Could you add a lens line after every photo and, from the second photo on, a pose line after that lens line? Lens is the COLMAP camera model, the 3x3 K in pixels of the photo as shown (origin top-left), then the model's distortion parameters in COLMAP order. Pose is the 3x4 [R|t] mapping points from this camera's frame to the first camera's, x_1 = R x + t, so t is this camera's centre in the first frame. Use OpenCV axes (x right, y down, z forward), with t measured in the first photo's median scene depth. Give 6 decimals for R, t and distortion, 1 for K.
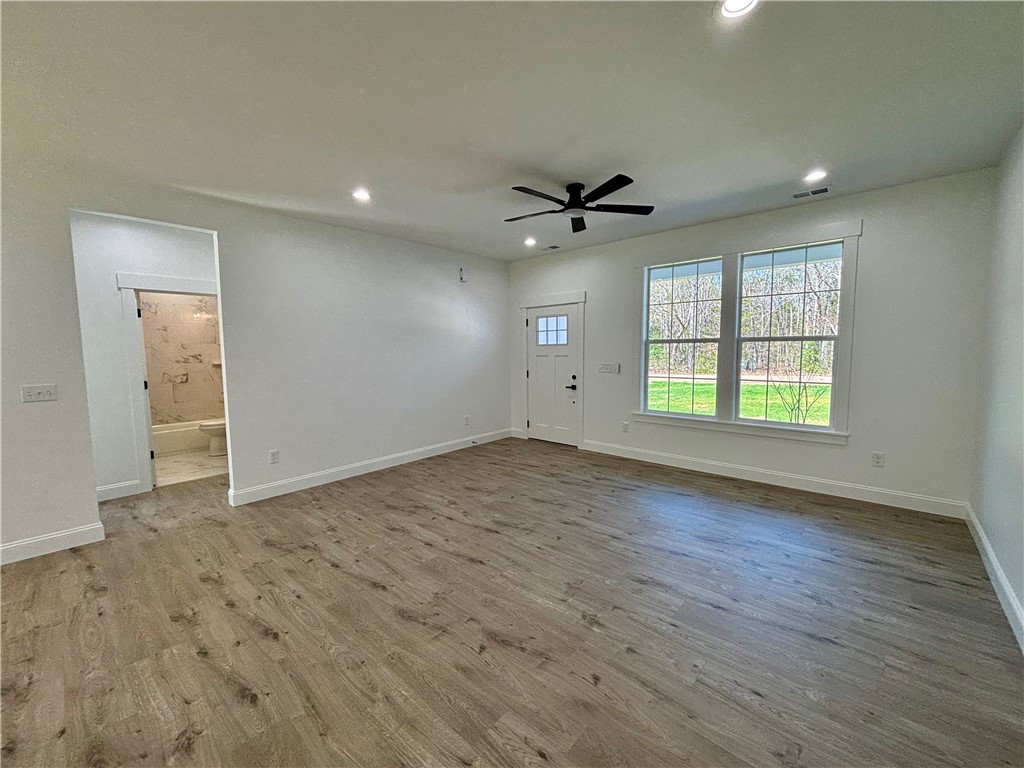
lens RADIAL K [[411.6, 0, 512.0], [0, 411.6, 384.0], [0, 0, 1]] dist [0.005327, -0.002883]
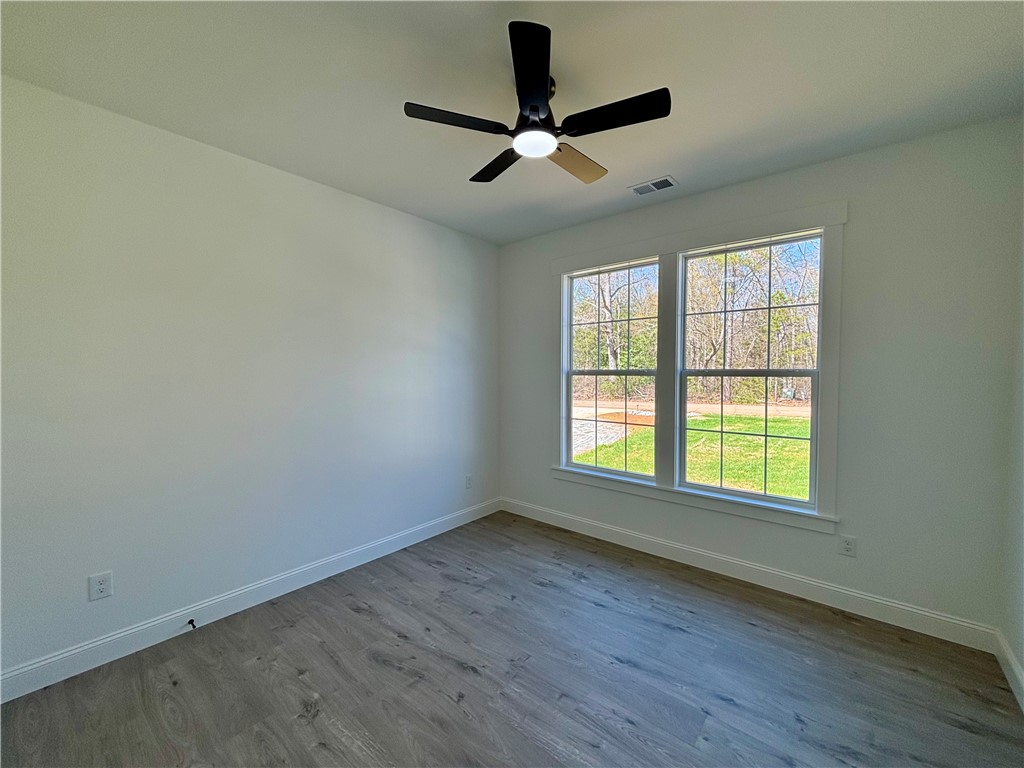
lens RADIAL K [[411.6, 0, 512.0], [0, 411.6, 384.0], [0, 0, 1]] dist [0.005327, -0.002883]
pose [[0.999677, 0.016080, 0.019702, 0.225905], [-0.014668, 0.997451, -0.069833, -0.030224], [-0.020775, 0.069521, 0.997364, 0.275000]]
